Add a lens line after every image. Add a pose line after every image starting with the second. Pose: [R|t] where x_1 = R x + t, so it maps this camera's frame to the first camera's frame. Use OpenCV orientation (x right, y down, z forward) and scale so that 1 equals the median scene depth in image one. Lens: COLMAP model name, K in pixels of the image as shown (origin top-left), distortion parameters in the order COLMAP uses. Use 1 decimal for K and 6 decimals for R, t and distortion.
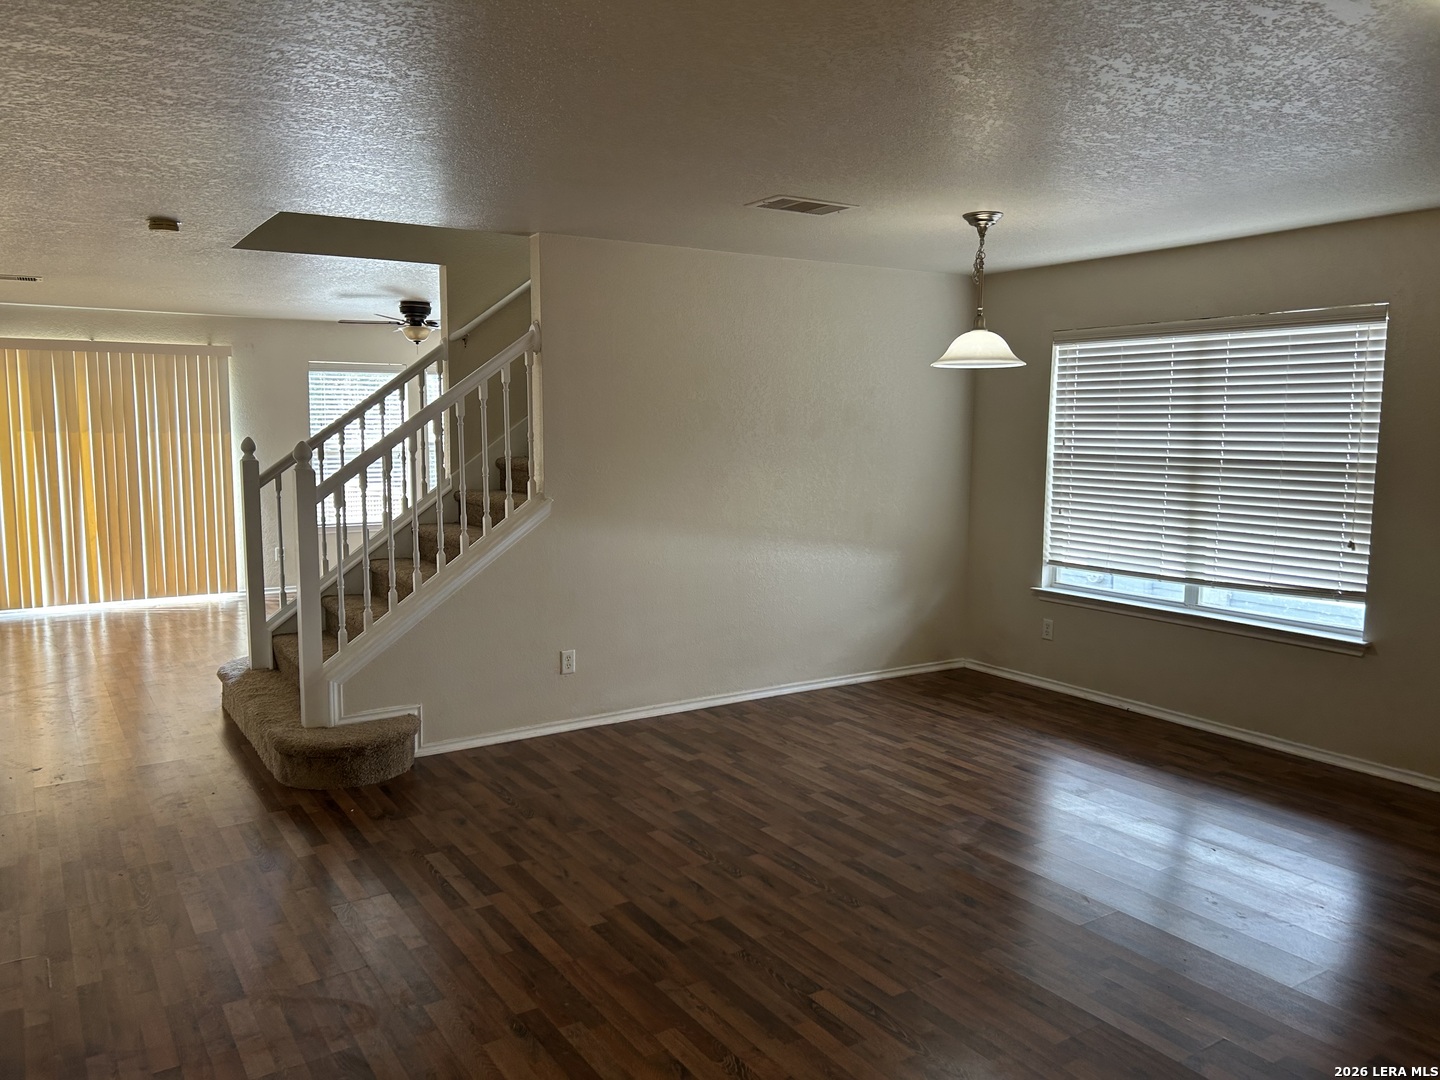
lens RADIAL K [[1086.9, 0, 719.3], [0, 1086.9, 531.7], [0, 0, 1]] dist [0.054969, -0.035007]
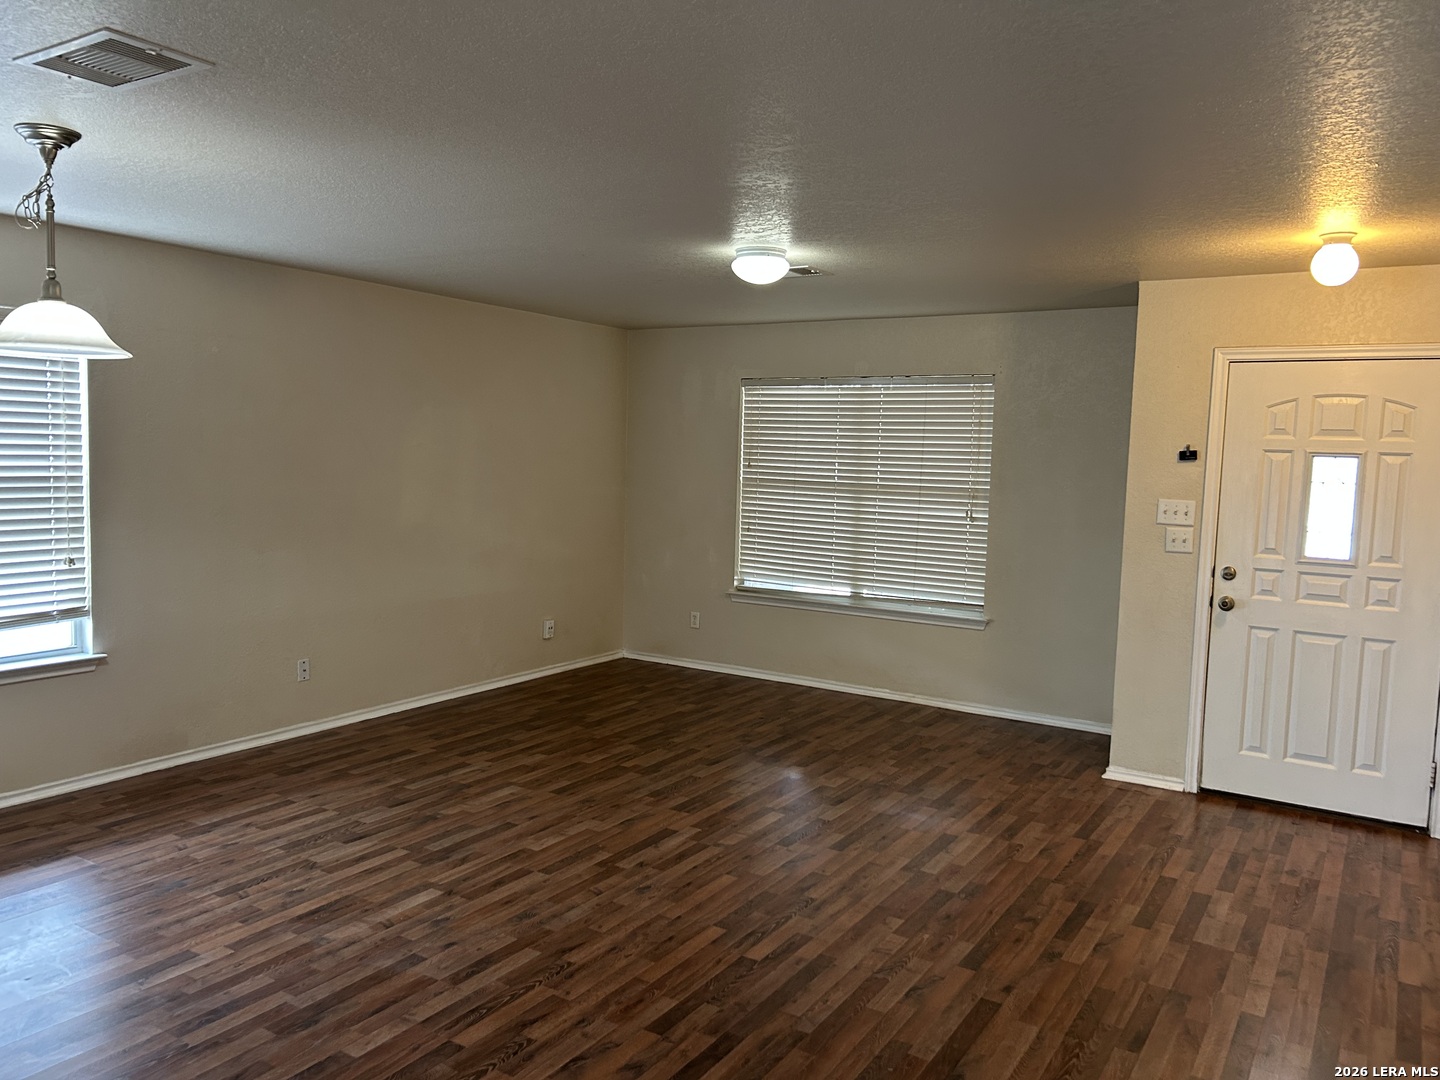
lens RADIAL K [[1086.9, 0, 713.8], [0, 1086.9, 541.7], [0, 0, 1]] dist [0.054969, -0.035007]
pose [[-0.412045, -0.095241, 0.906172, -0.549050], [0.063800, 0.989065, 0.132964, -0.099943], [-0.908927, 0.112601, -0.401463, 0.896471]]
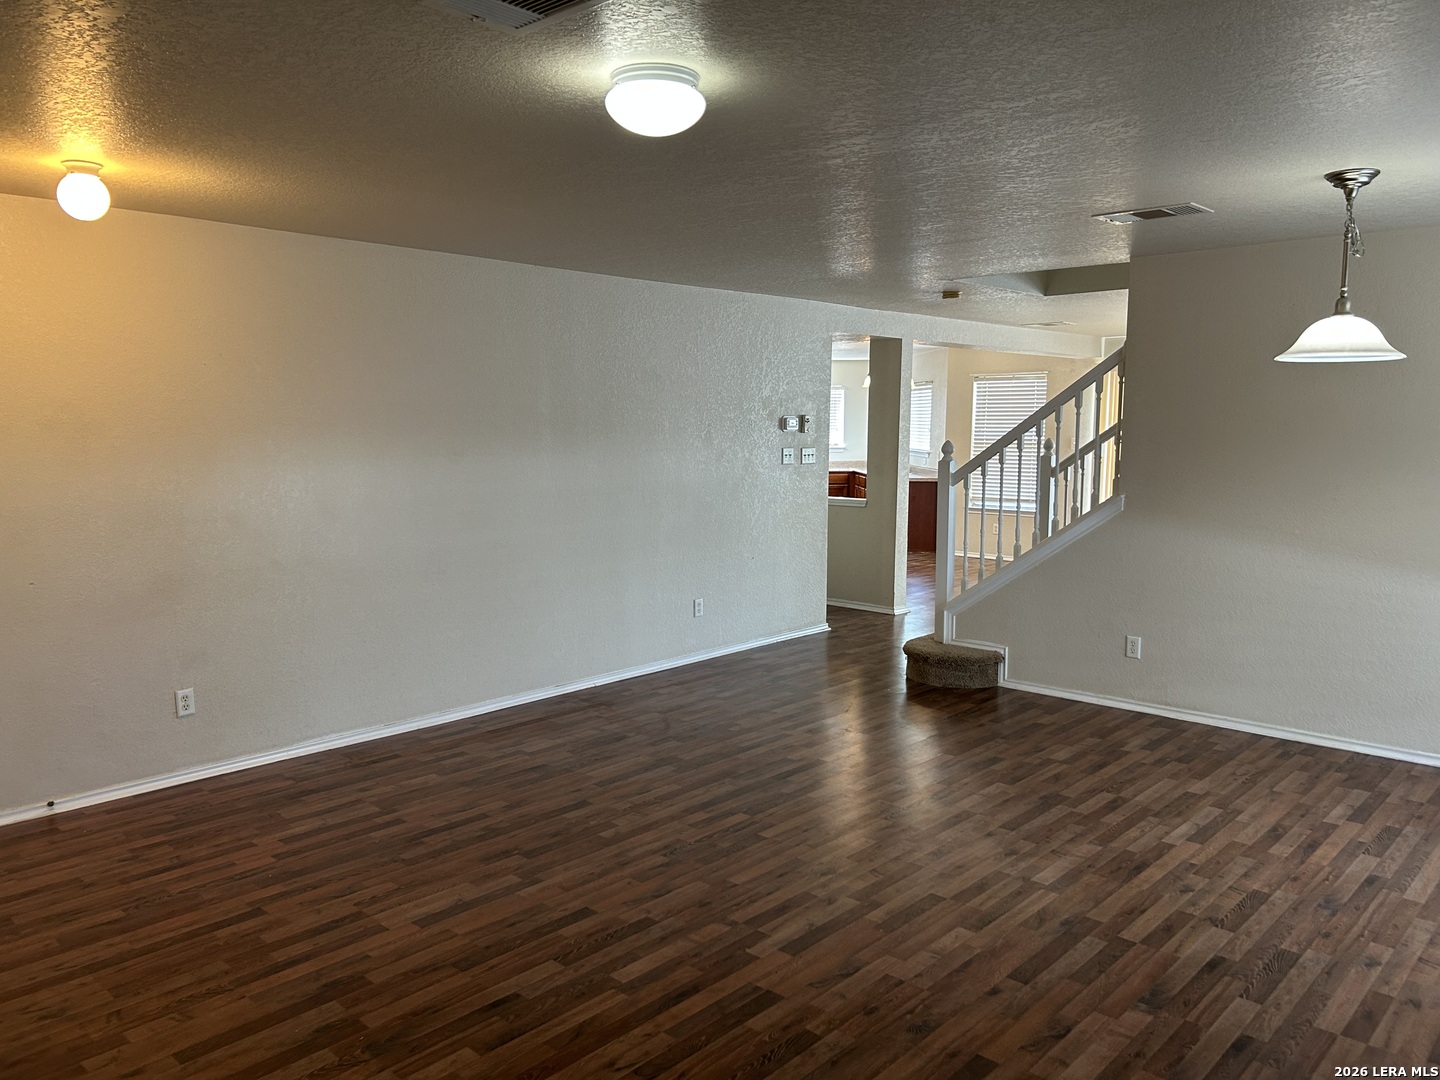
lens RADIAL K [[1086.9, 0, 721.3], [0, 1086.9, 548.8], [0, 0, 1]] dist [0.054969, -0.035007]
pose [[0.249002, 0.109880, -0.962250, 0.904636], [-0.100938, 0.991077, 0.087052, -0.036713], [0.963229, 0.075452, 0.257871, 0.348683]]
